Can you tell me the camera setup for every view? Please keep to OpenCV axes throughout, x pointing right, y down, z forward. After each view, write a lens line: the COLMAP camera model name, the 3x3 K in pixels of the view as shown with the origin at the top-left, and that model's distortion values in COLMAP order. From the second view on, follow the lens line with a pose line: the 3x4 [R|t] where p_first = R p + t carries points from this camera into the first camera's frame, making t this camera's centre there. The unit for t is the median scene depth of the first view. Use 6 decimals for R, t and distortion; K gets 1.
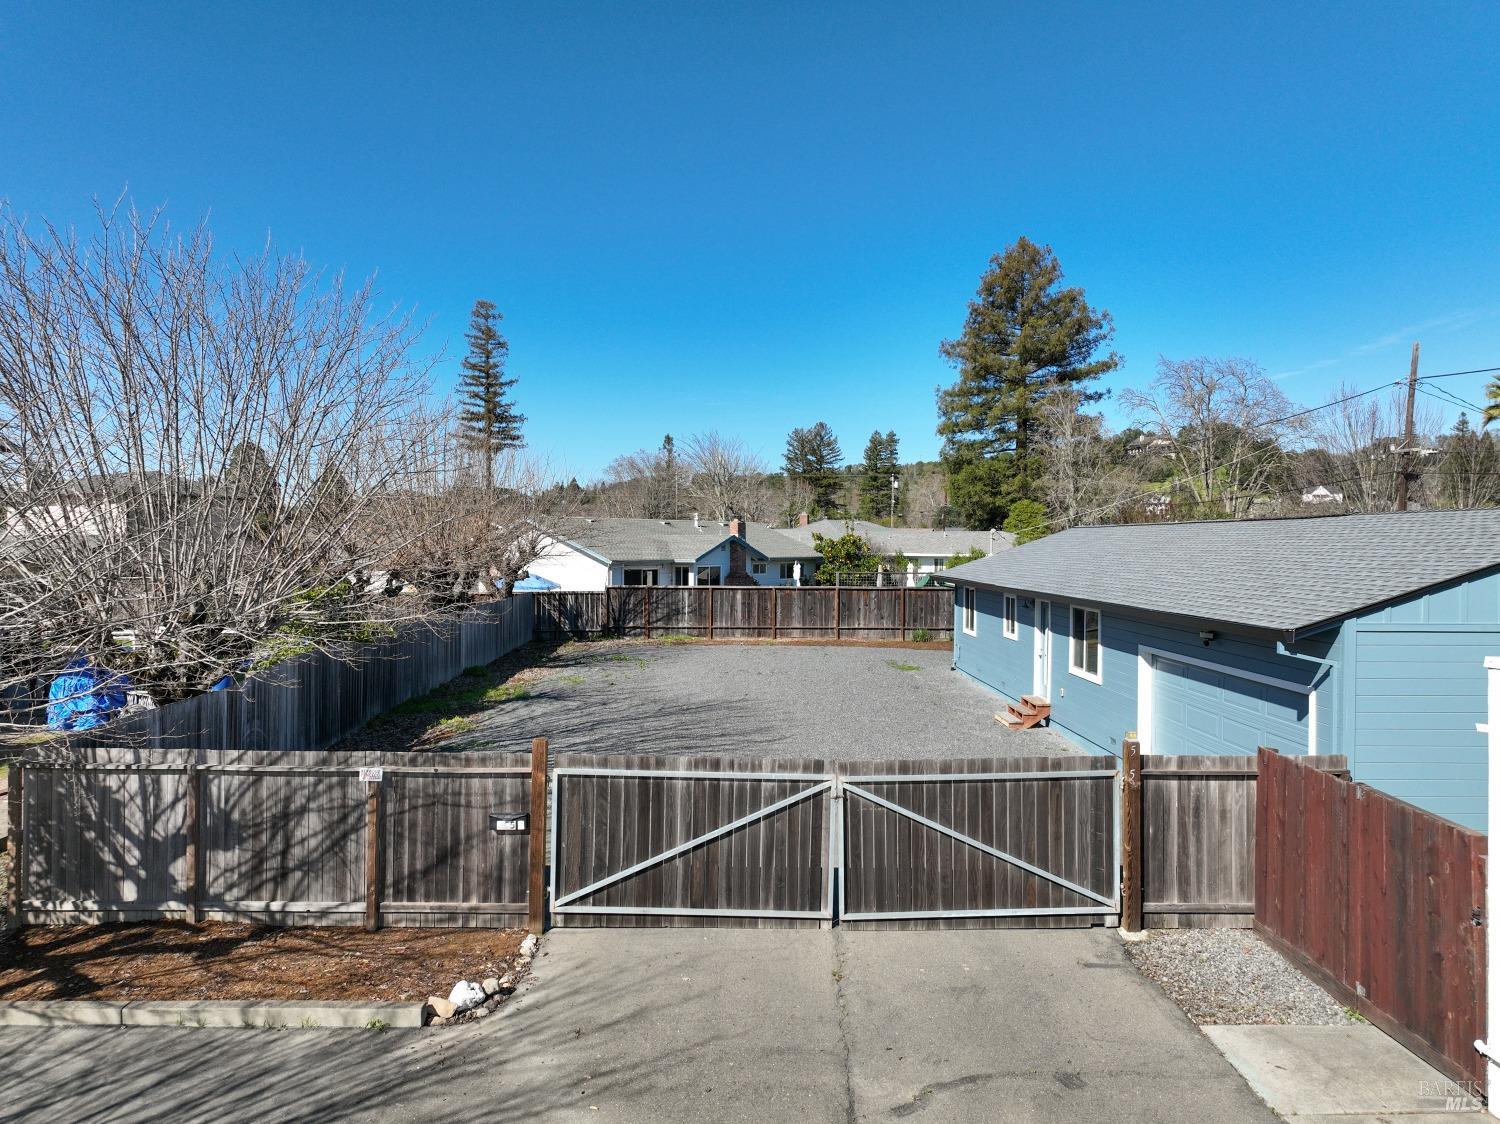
lens RADIAL K [[1054.7, 0, 747.3], [0, 1054.7, 559.9], [0, 0, 1]] dist [-0.003524, 0.021648]
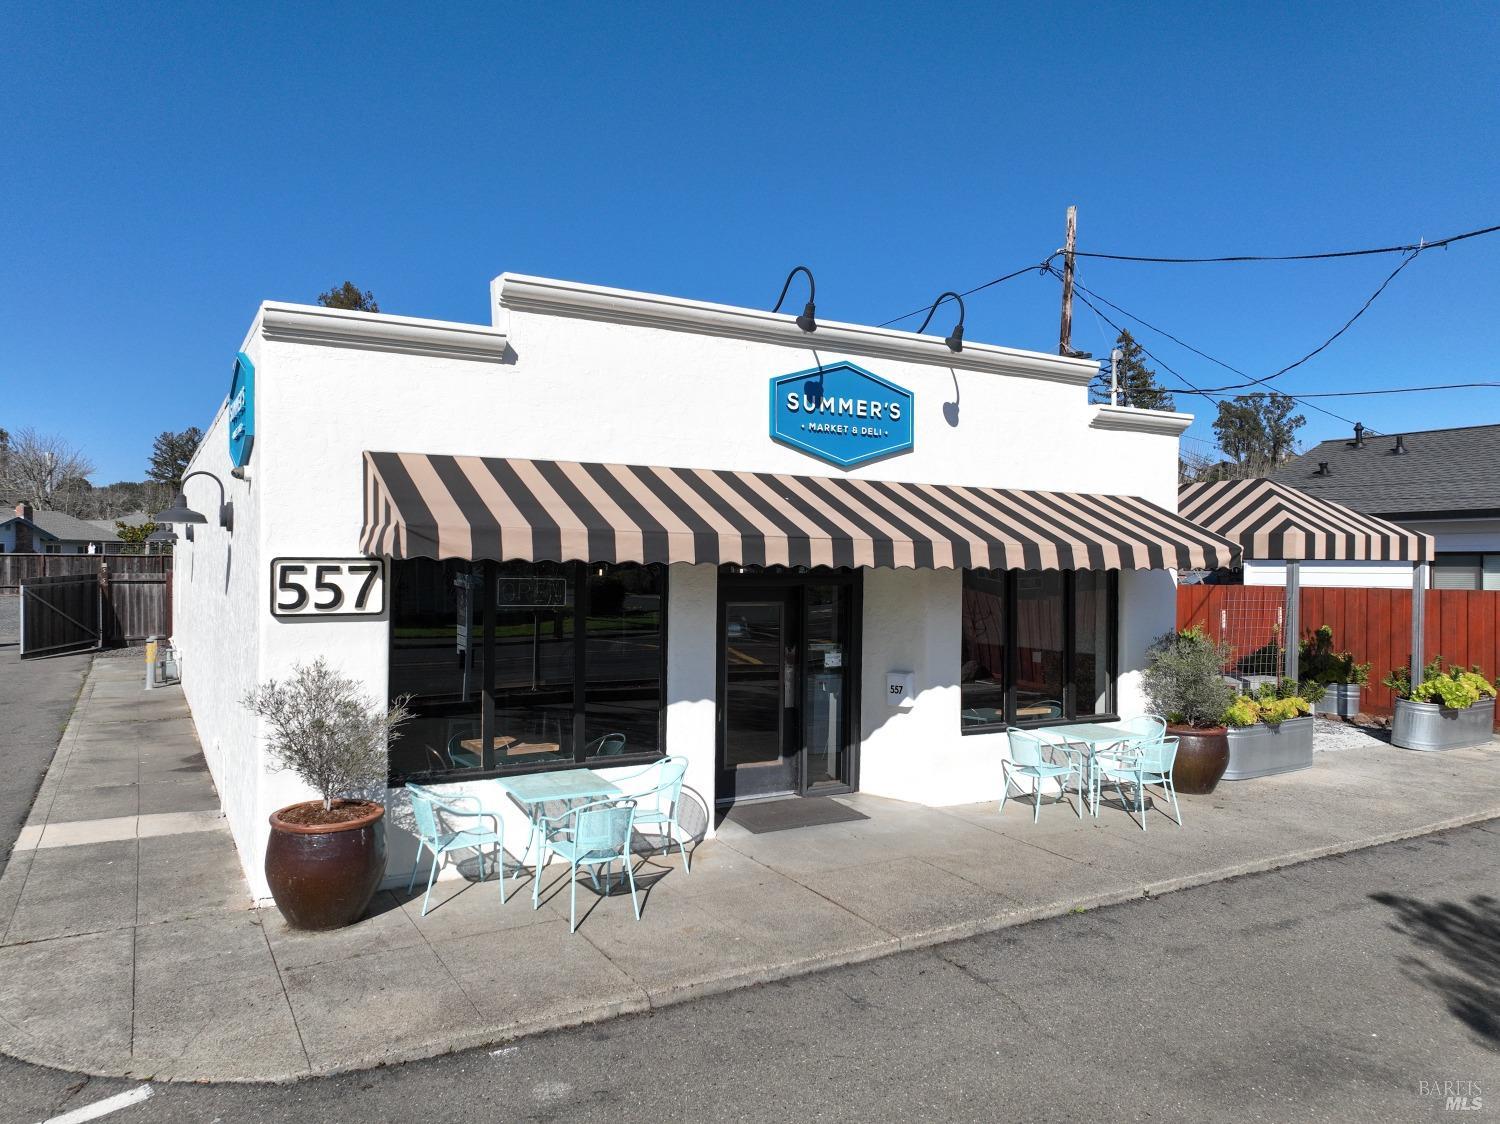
lens RADIAL K [[1052.6, 0, 748.6], [0, 1052.6, 561.3], [0, 0, 1]] dist [-0.006116, 0.026714]
pose [[0.865953, 0.002533, 0.500119, 0.123909], [0.005902, 0.999866, -0.015282, 0.058462], [-0.500091, 0.016185, 0.865822, -0.502812]]
